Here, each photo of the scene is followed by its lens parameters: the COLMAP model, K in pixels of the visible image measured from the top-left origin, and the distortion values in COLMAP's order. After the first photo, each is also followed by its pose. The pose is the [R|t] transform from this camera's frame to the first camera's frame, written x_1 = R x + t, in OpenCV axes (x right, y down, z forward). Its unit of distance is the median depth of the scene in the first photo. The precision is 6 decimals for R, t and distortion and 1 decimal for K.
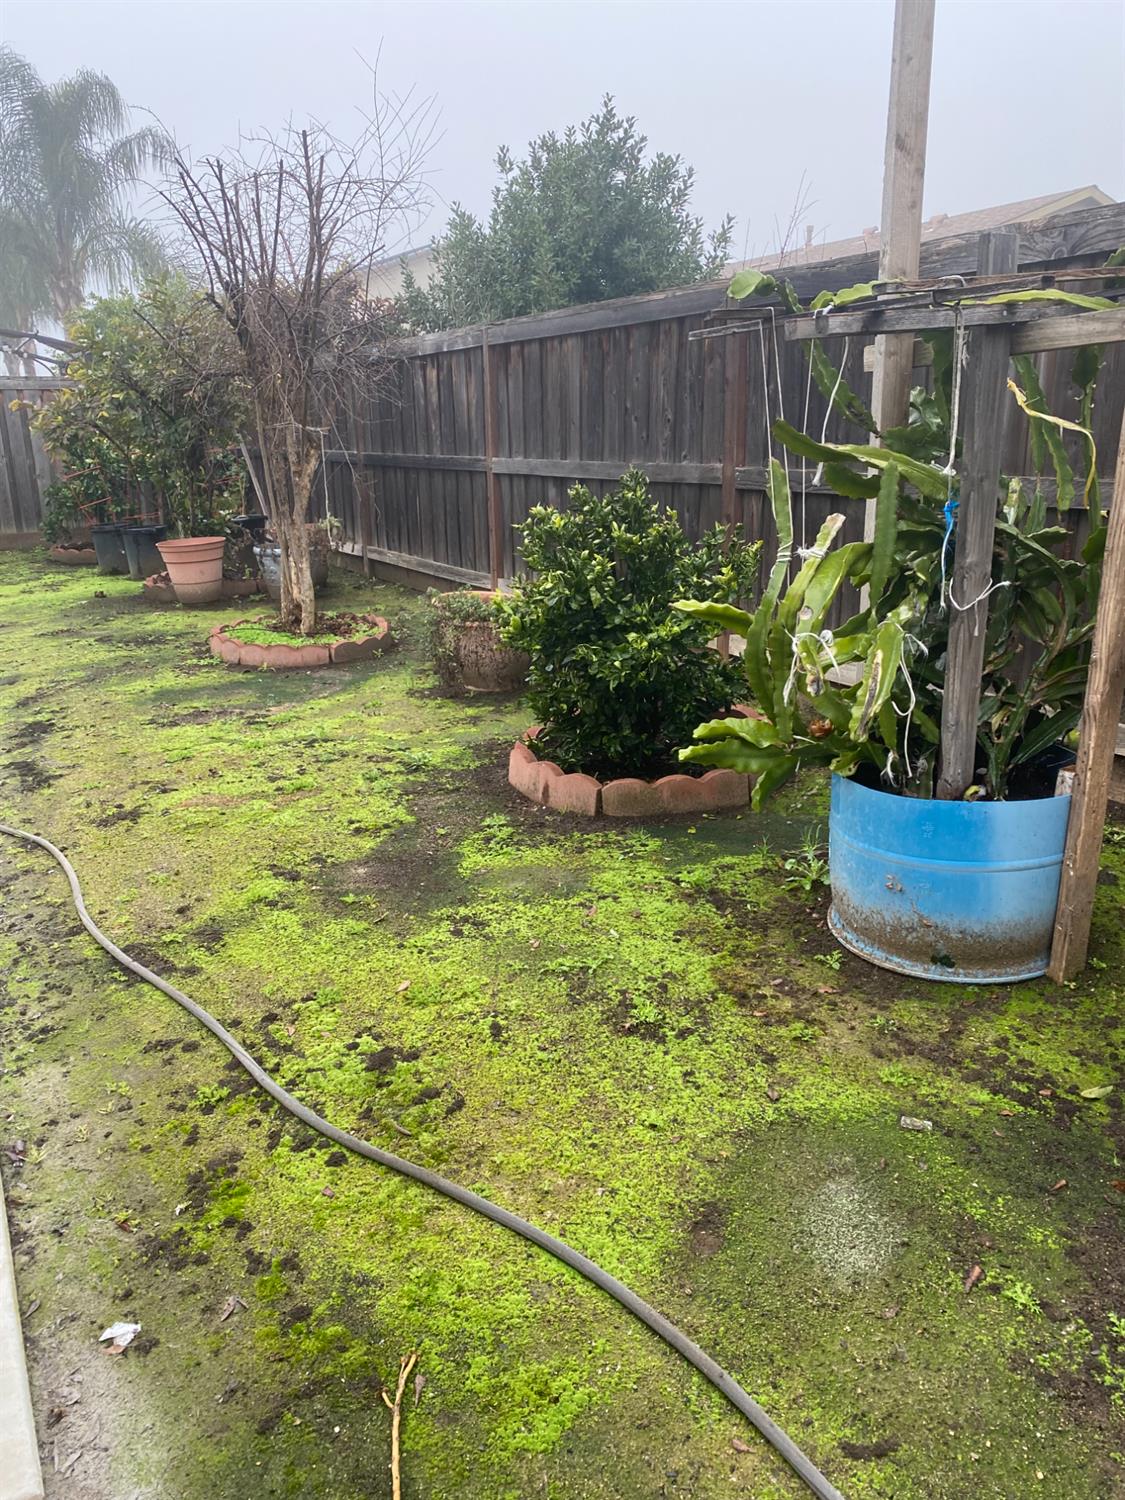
lens RADIAL K [[1138.8, 0, 562.4], [0, 1138.8, 757.1], [0, 0, 1]] dist [0.047630, -0.051939]
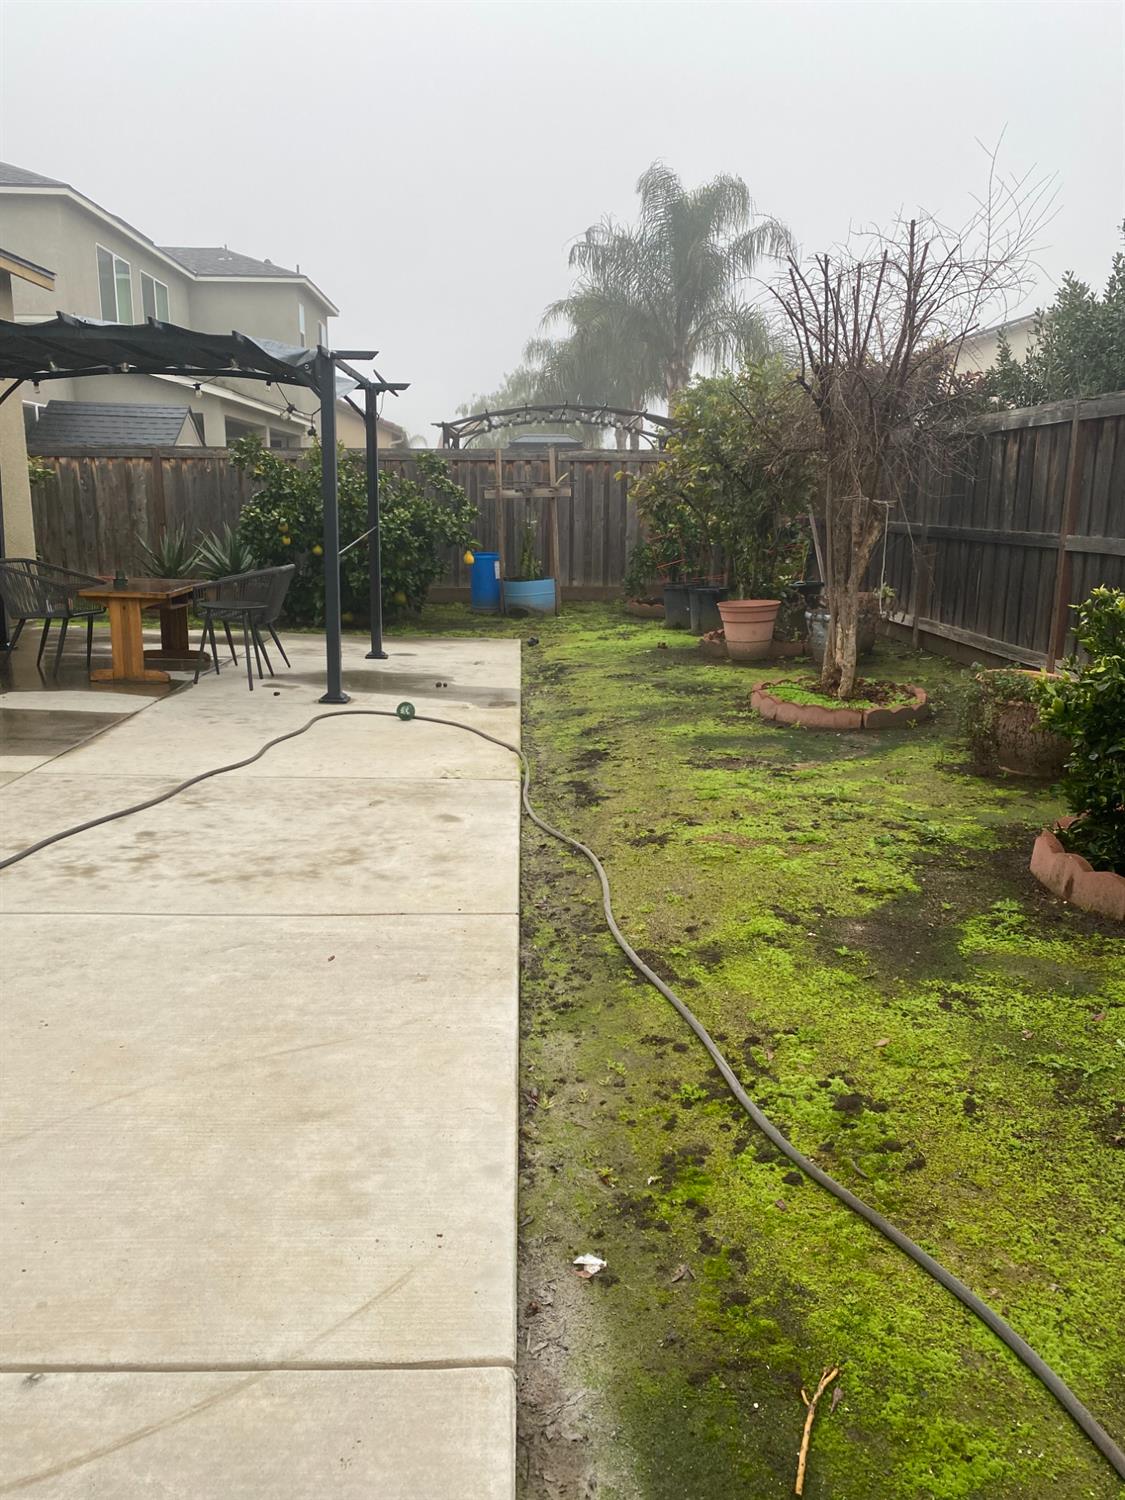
lens RADIAL K [[1148.2, 0, 562.5], [0, 1148.2, 750.0], [0, 0, 1]] dist [0.053930, -0.068489]
pose [[0.889998, 0.121916, -0.439362, 0.022490], [-0.150149, 0.988210, -0.029937, 0.012611], [0.430533, 0.092614, 0.897811, -0.059263]]
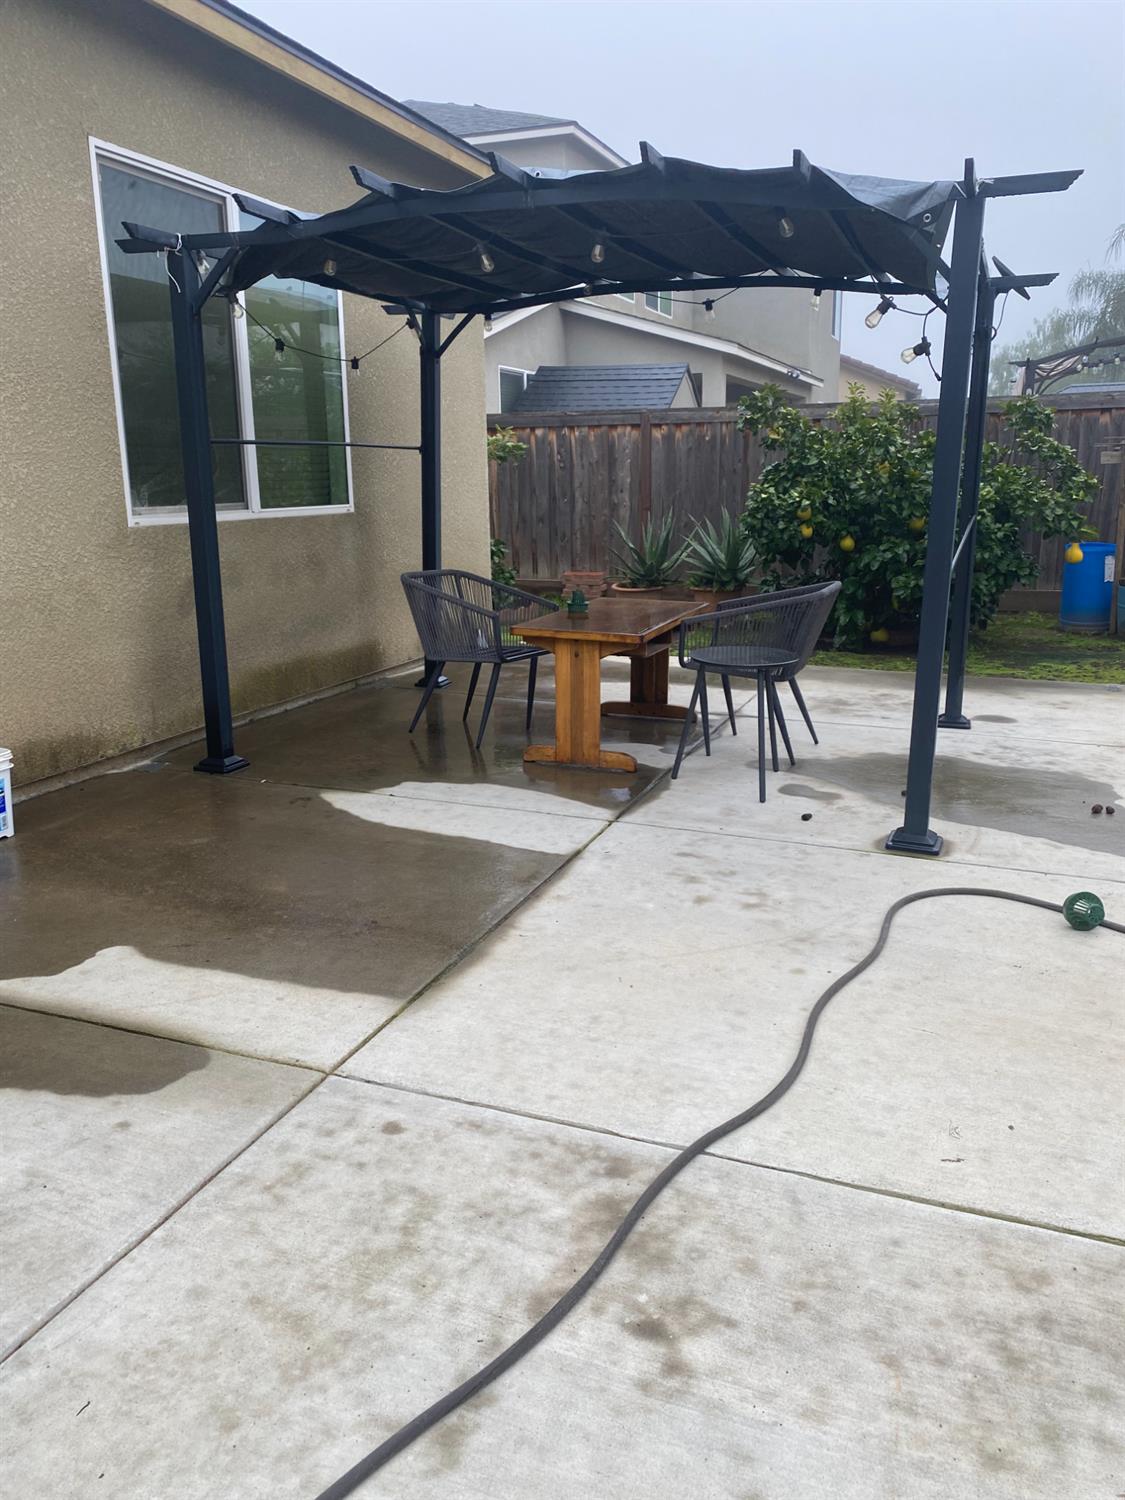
lens RADIAL K [[1148.2, 0, 562.5], [0, 1148.2, 750.0], [0, 0, 1]] dist [0.053930, -0.068489]
pose [[0.641398, 0.191906, -0.742819, -0.623745], [-0.212912, 0.974704, 0.067972, -0.160799], [0.737073, 0.114558, 0.666033, 0.557294]]
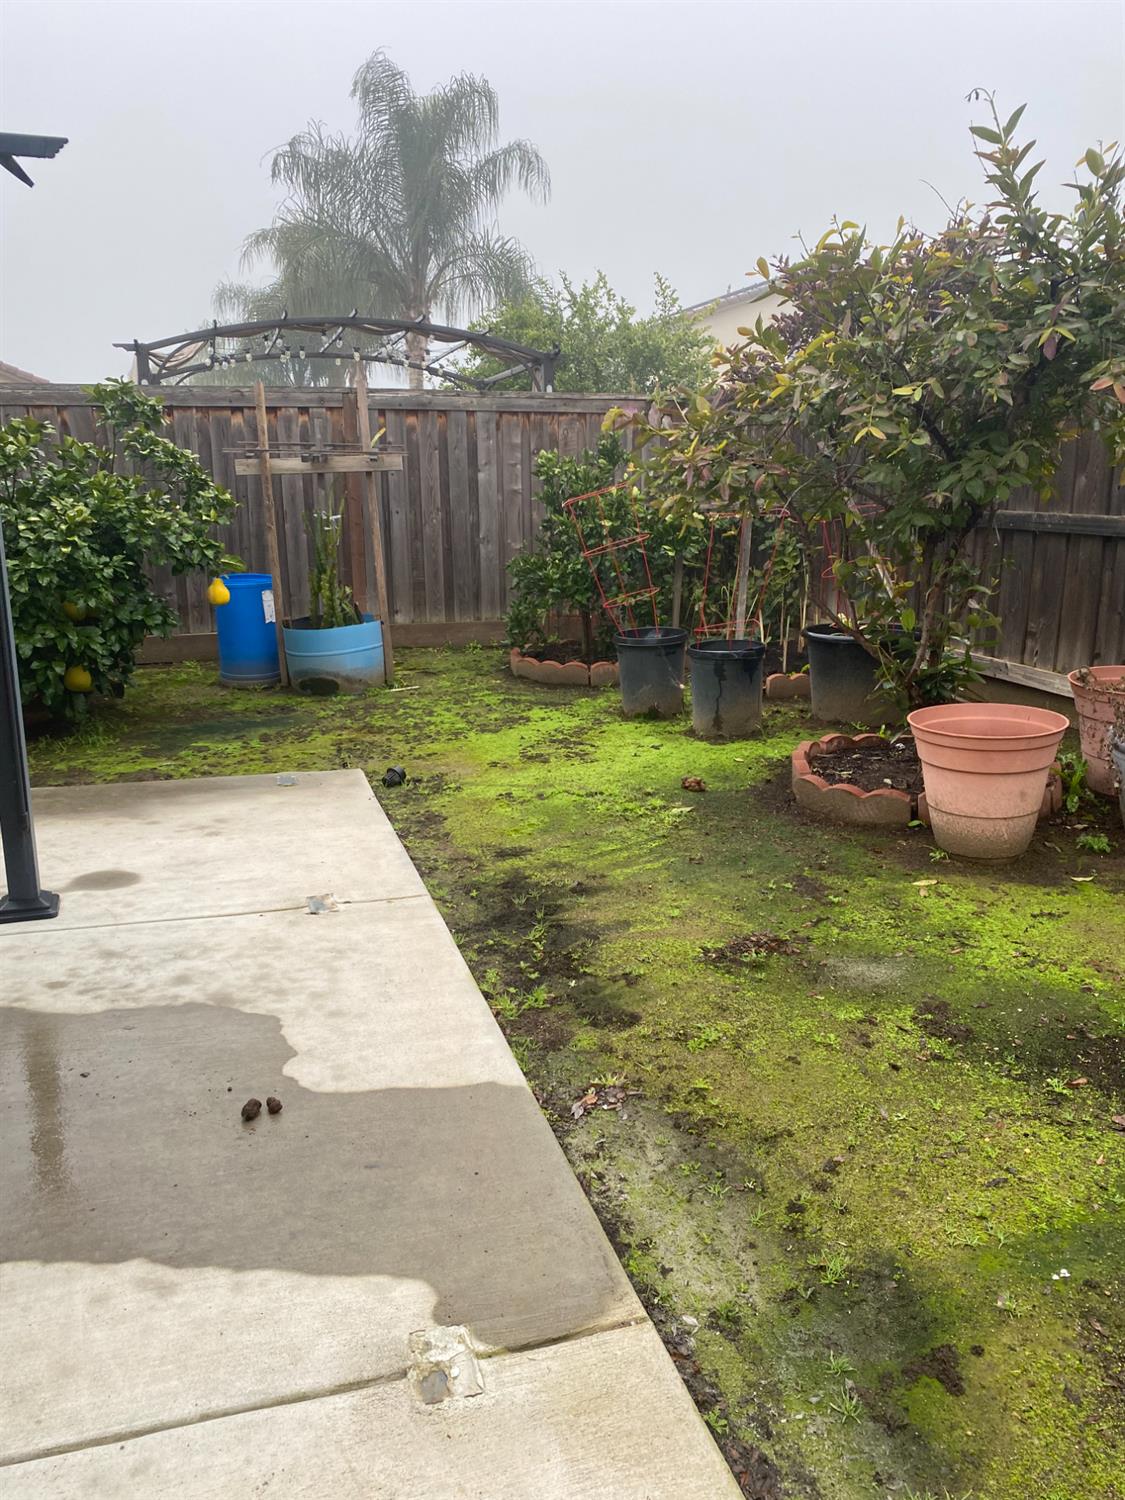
lens RADIAL K [[1162.5, 0, 578.7], [0, 1162.5, 733.6], [0, 0, 1]] dist [0.075569, -0.118561]
pose [[0.978907, 0.057597, -0.196021, -0.853671], [-0.069734, 0.996016, -0.055584, -0.319222], [0.192038, 0.068081, 0.979023, 1.152073]]
